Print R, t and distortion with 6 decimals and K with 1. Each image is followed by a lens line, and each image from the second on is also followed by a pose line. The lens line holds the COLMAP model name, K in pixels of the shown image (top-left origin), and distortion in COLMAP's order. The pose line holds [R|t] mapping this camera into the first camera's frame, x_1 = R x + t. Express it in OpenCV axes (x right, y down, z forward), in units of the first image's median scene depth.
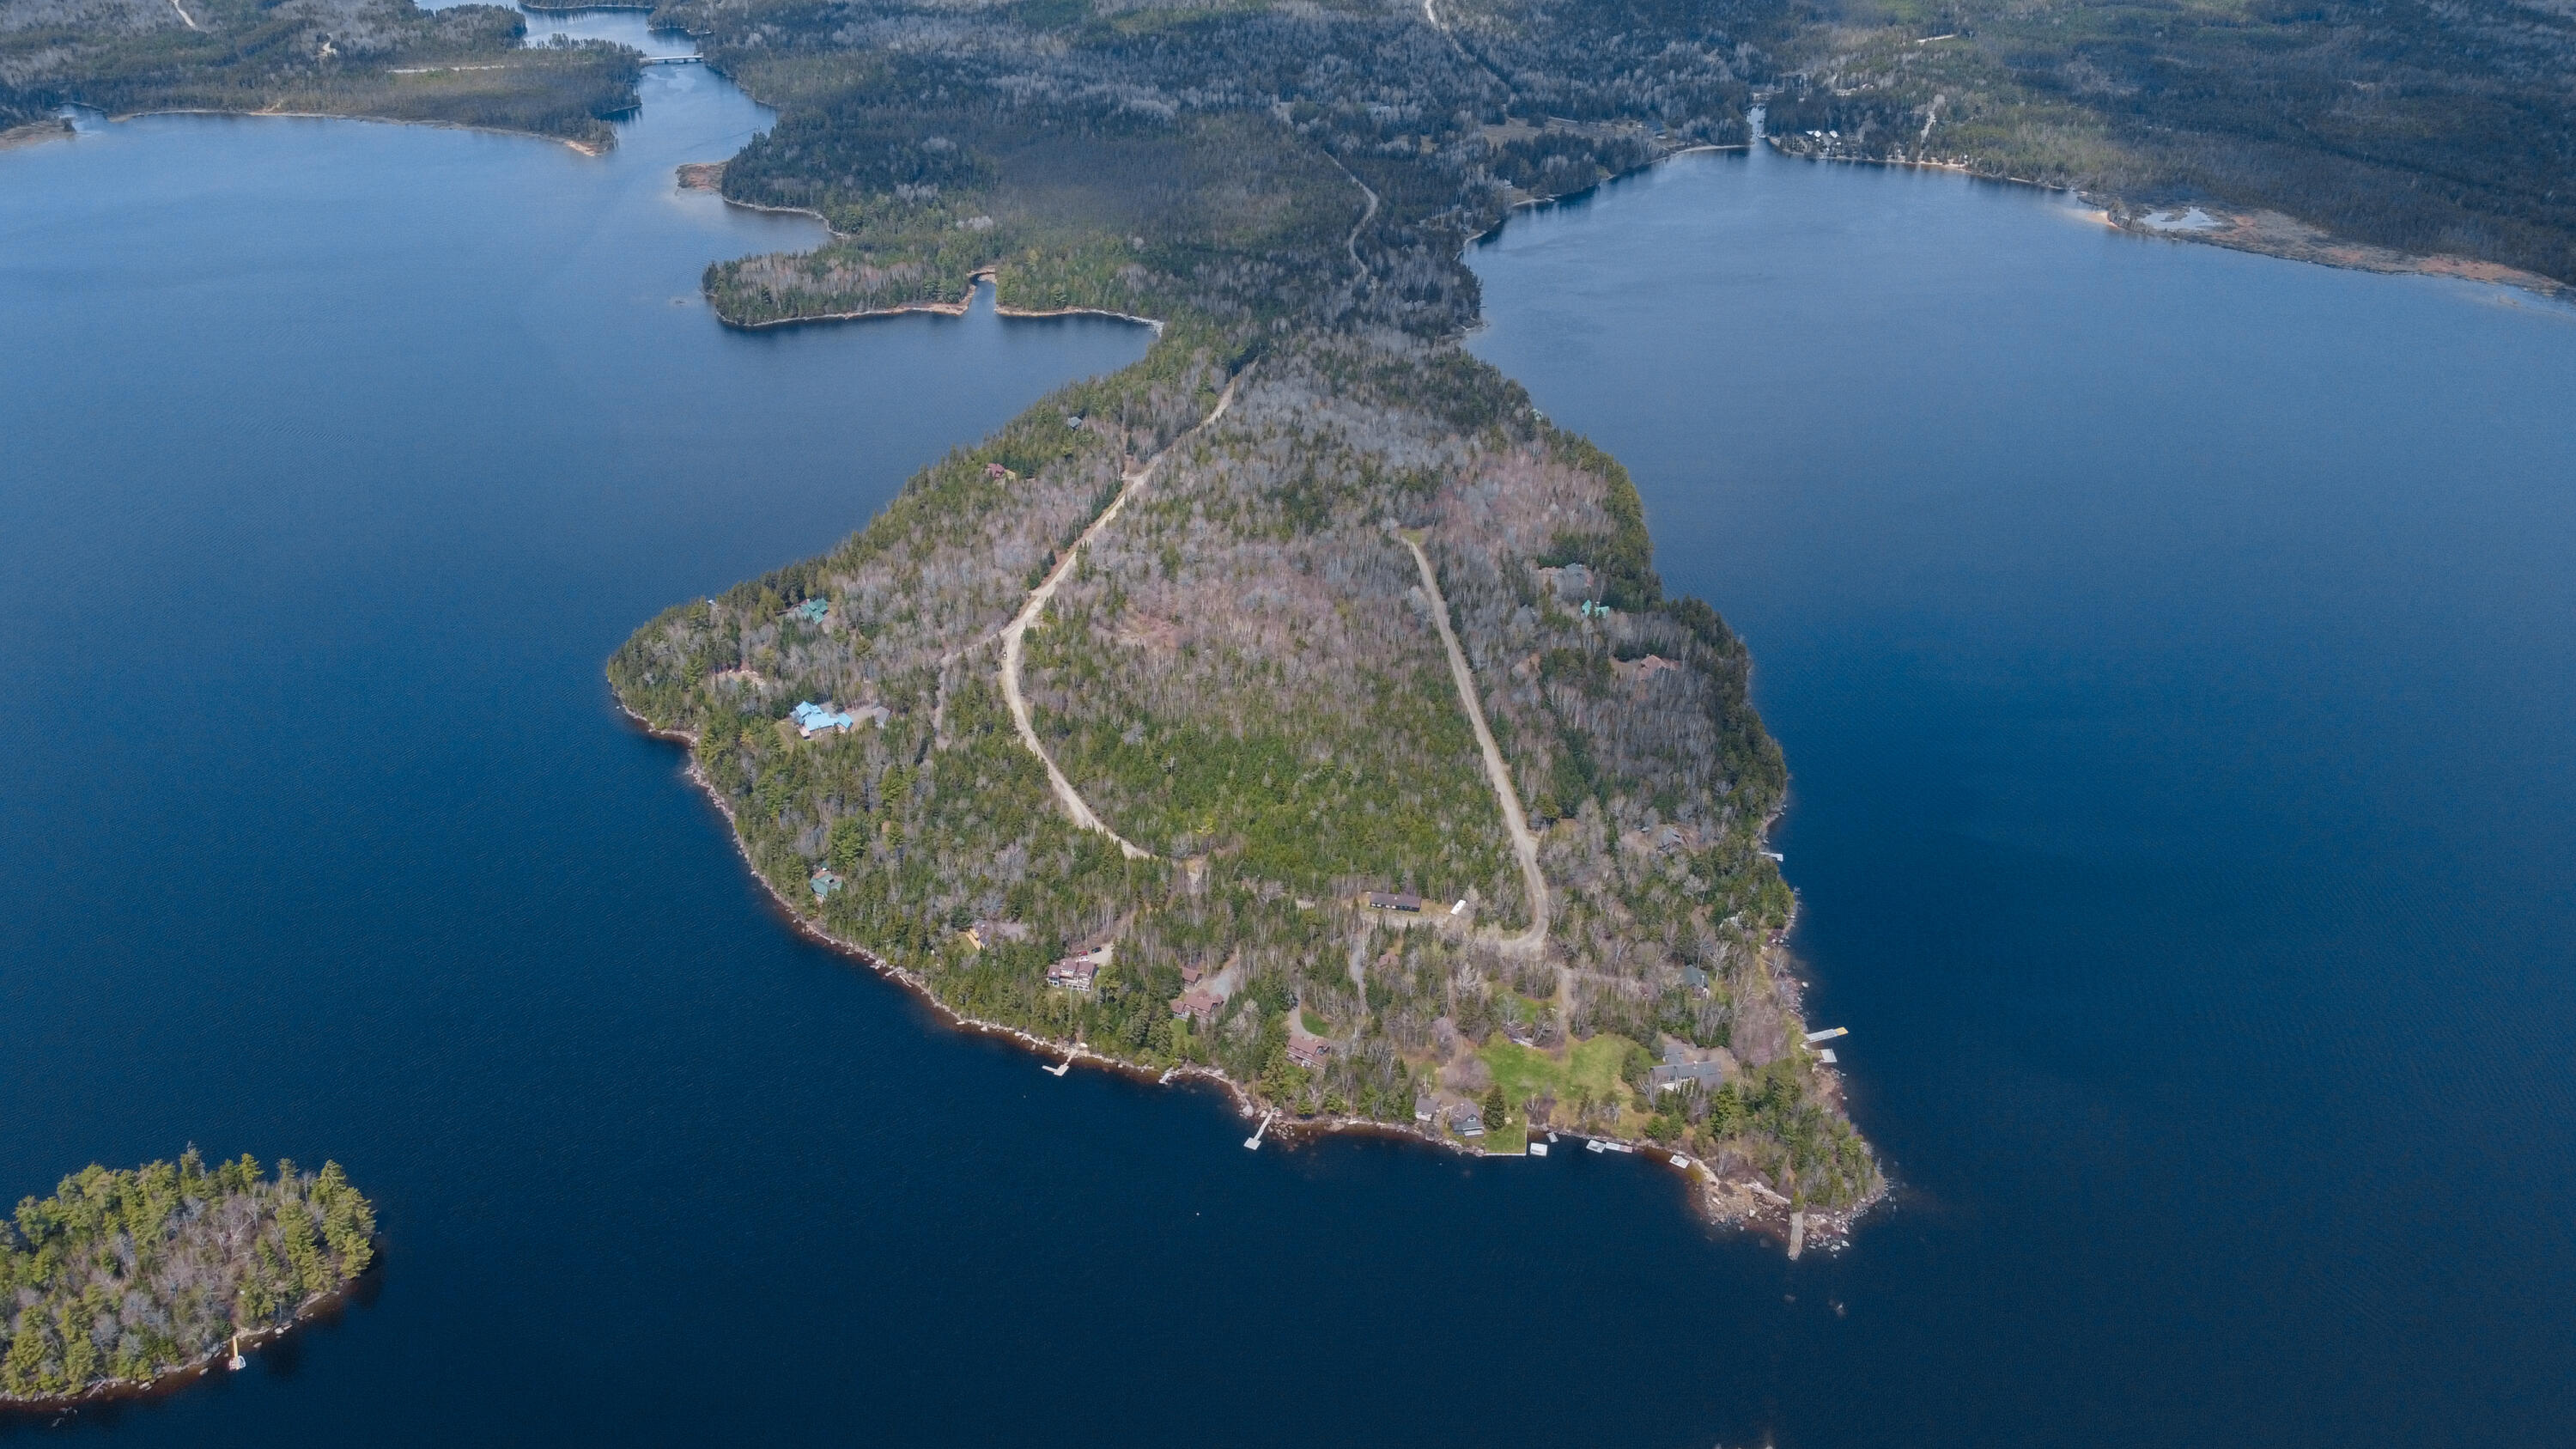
lens RADIAL K [[1954.1, 0, 1283.8], [0, 1954.1, 716.4], [0, 0, 1]] dist [-0.004767, -0.002015]
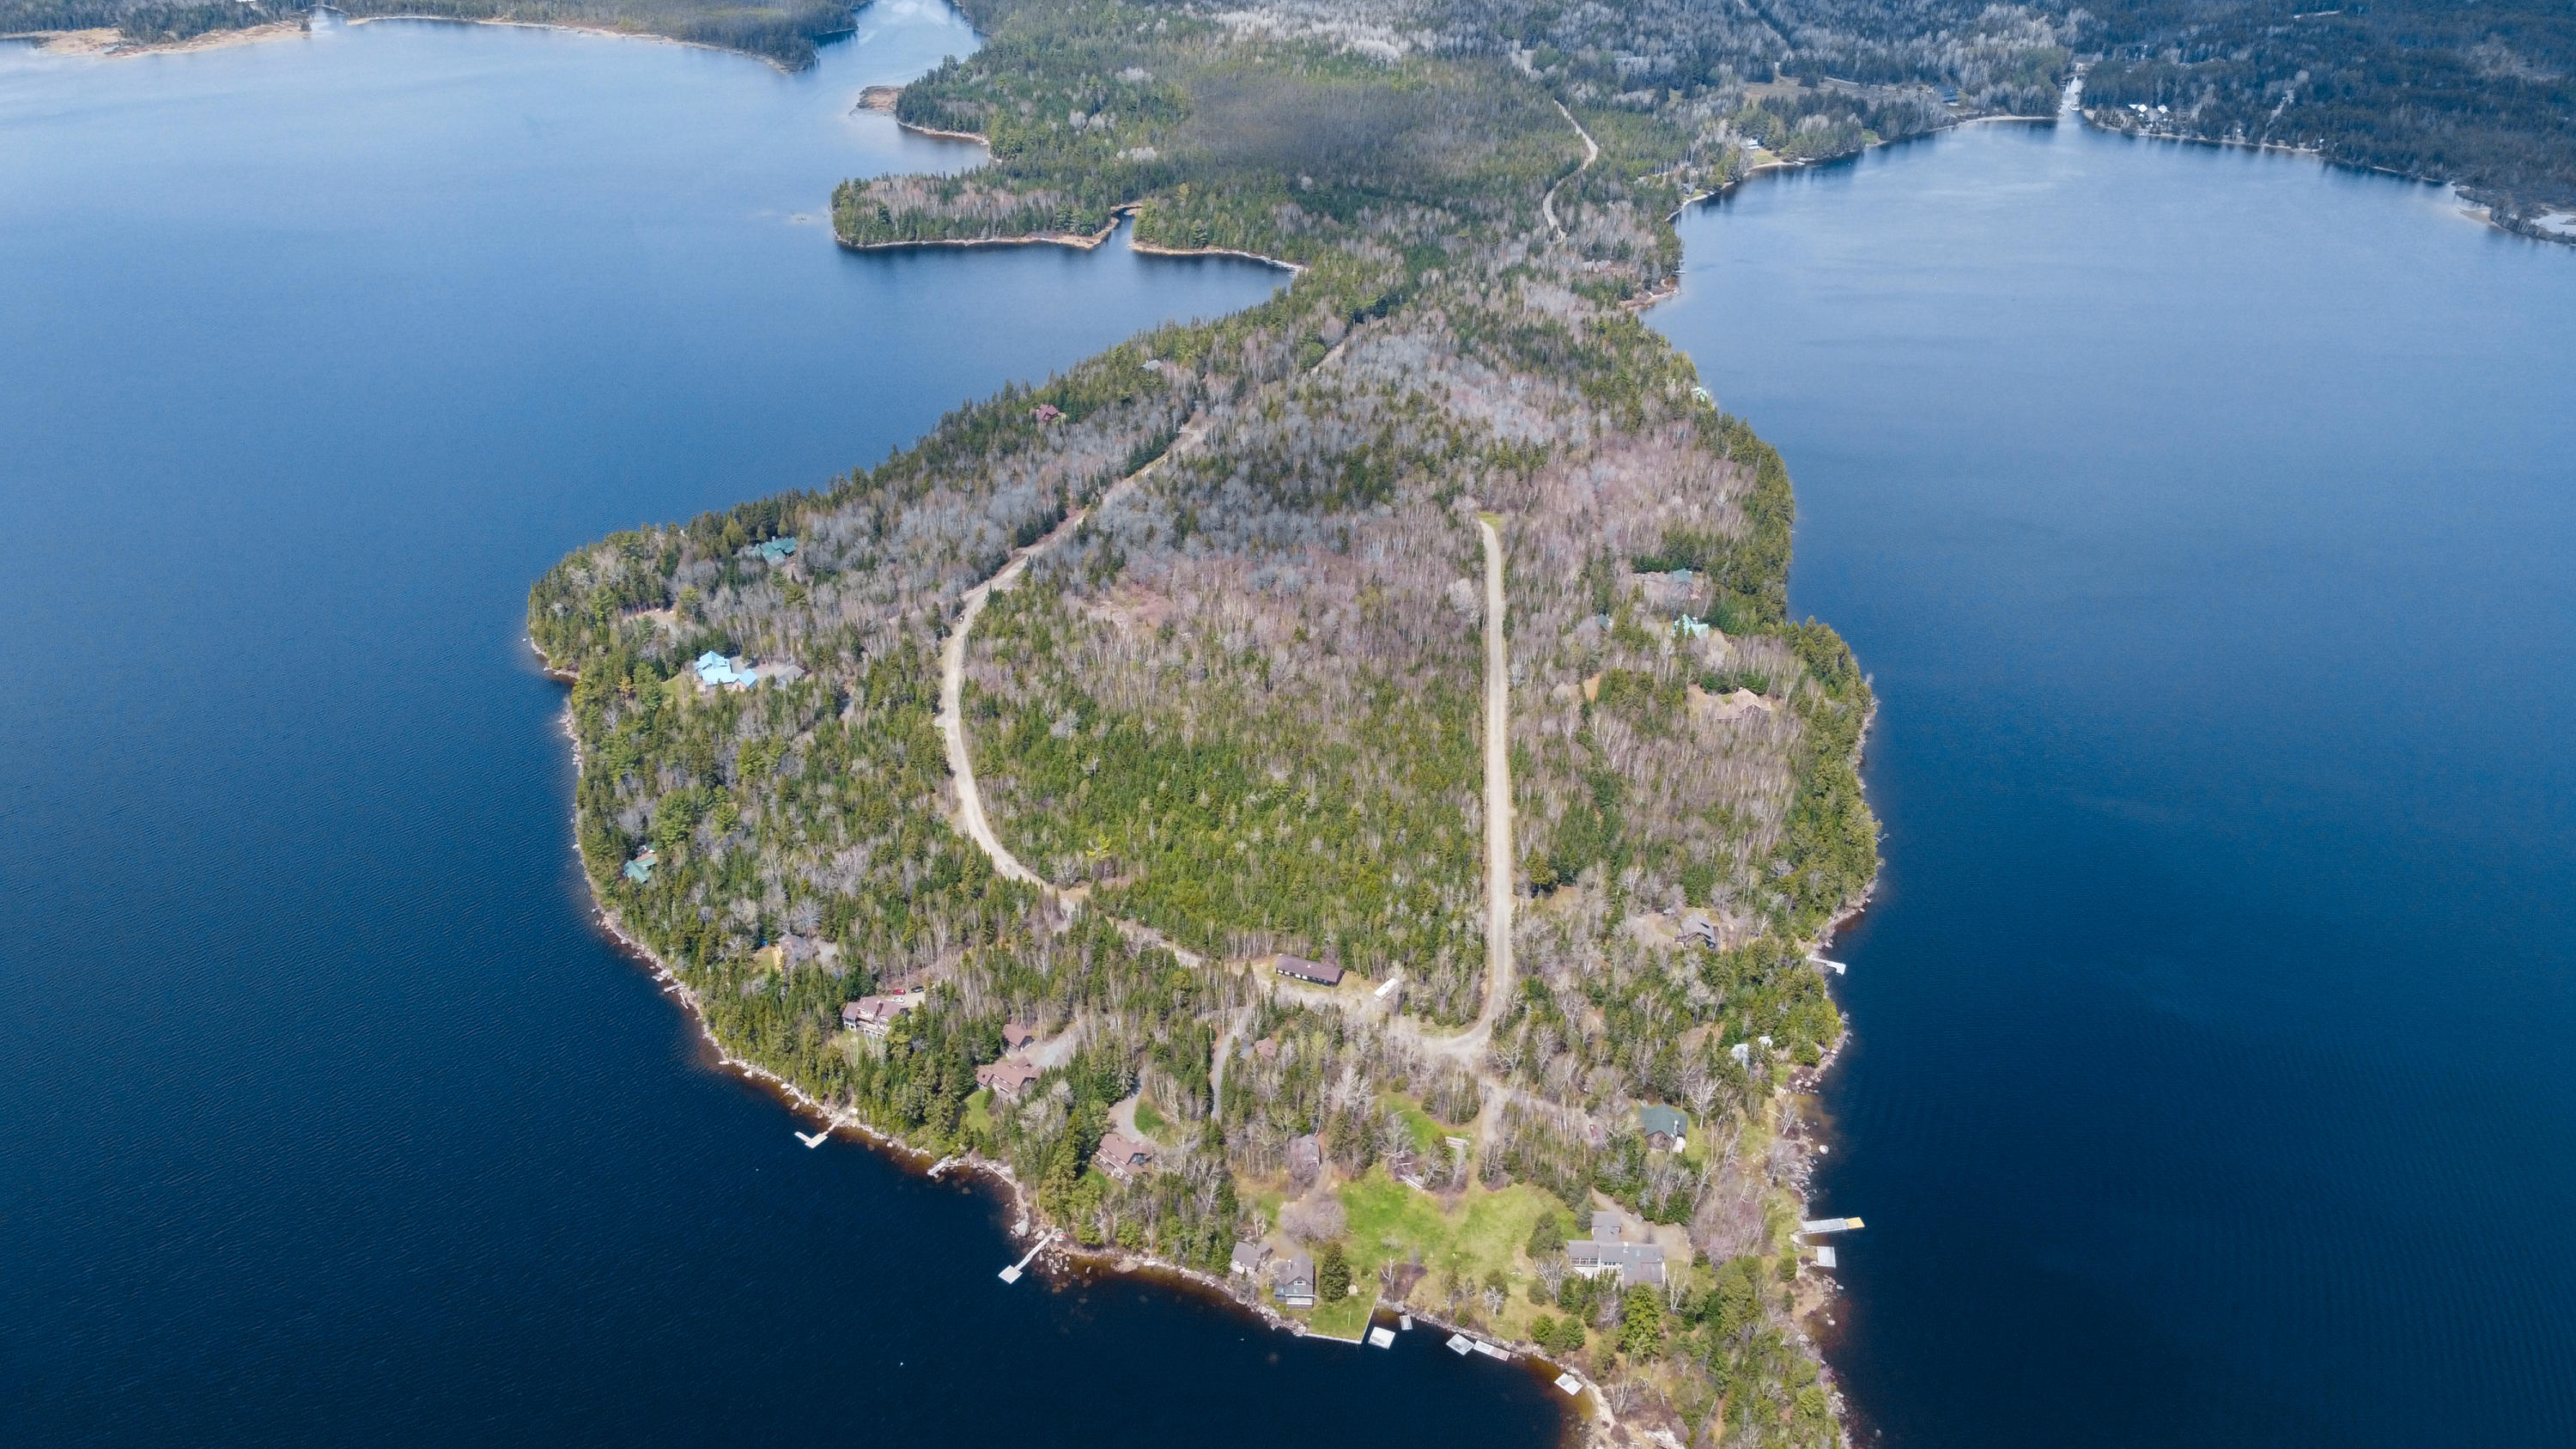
lens RADIAL K [[1954.1, 0, 1283.8], [0, 1954.1, 716.4], [0, 0, 1]] dist [-0.004767, -0.002015]
pose [[0.981818, 0.093888, -0.164977, 0.116954], [-0.093789, 0.995557, 0.008407, -0.008125], [0.165034, 0.007219, 0.986262, 0.161967]]
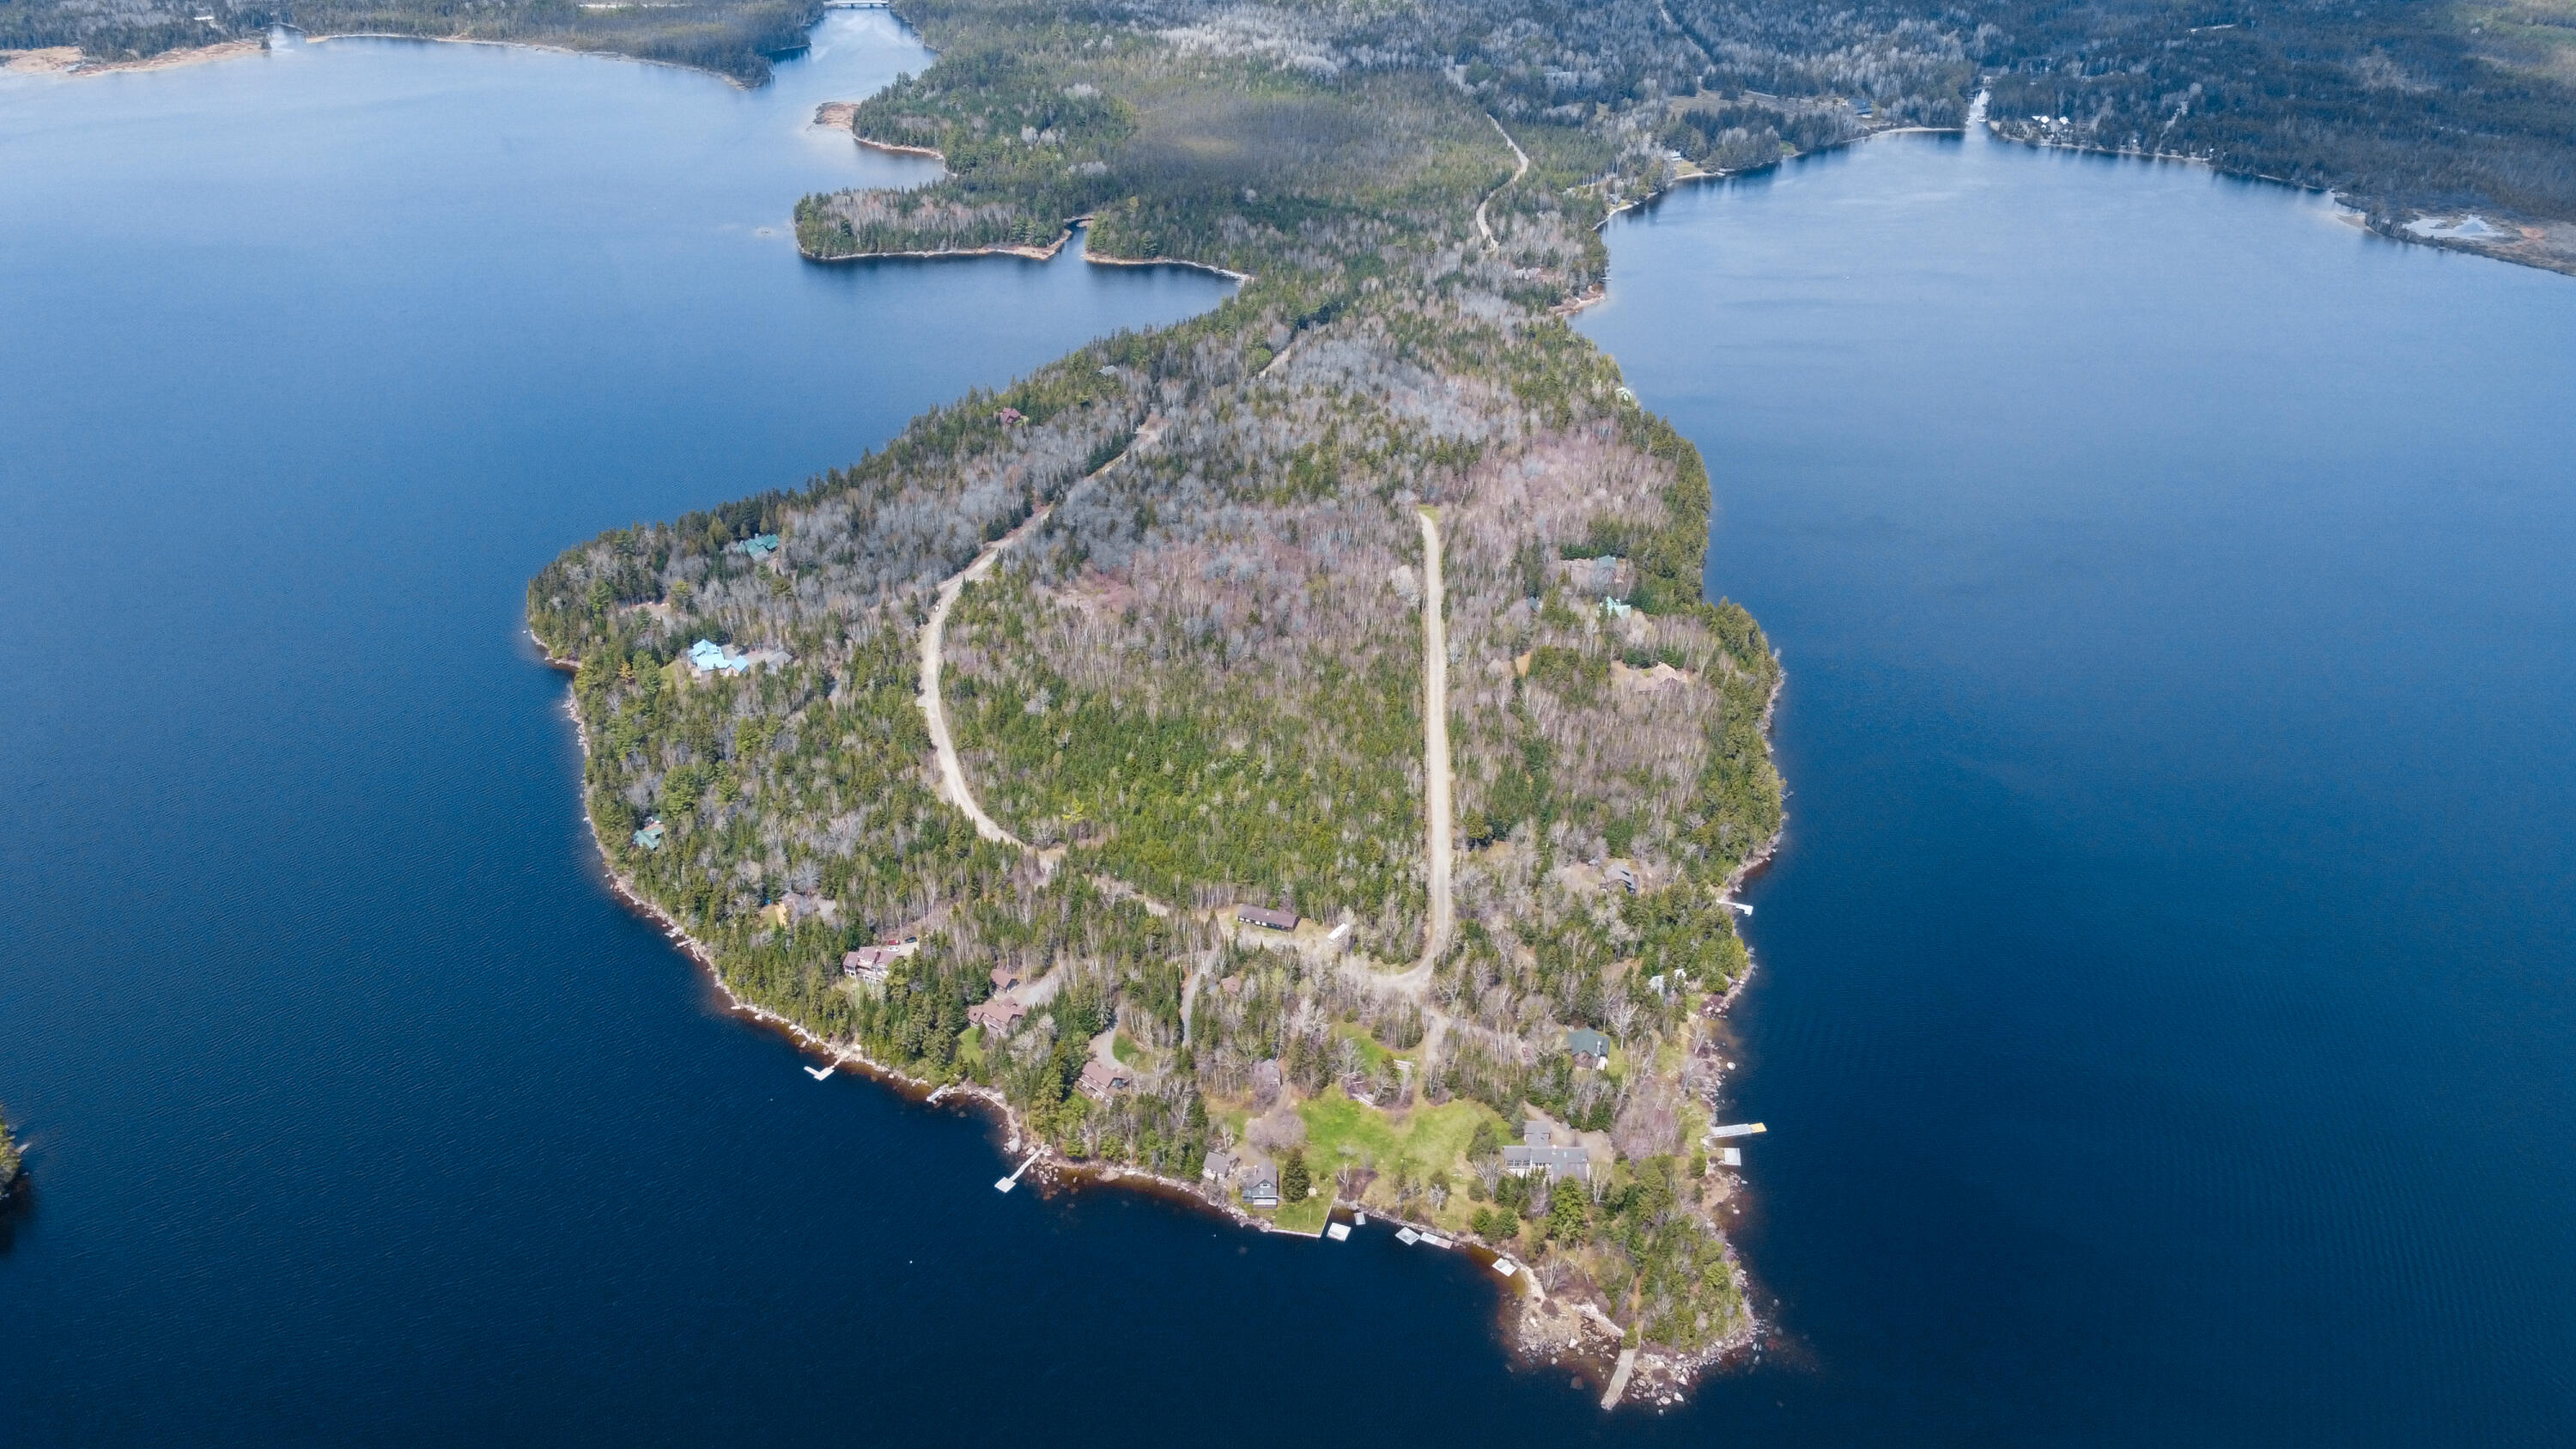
lens RADIAL K [[1954.1, 0, 1283.8], [0, 1954.1, 716.4], [0, 0, 1]] dist [-0.004767, -0.002015]
pose [[0.987104, 0.081633, -0.137704, 0.122997], [-0.081968, 0.996630, 0.003246, 0.002381], [0.137505, 0.008083, 0.990468, 0.107111]]
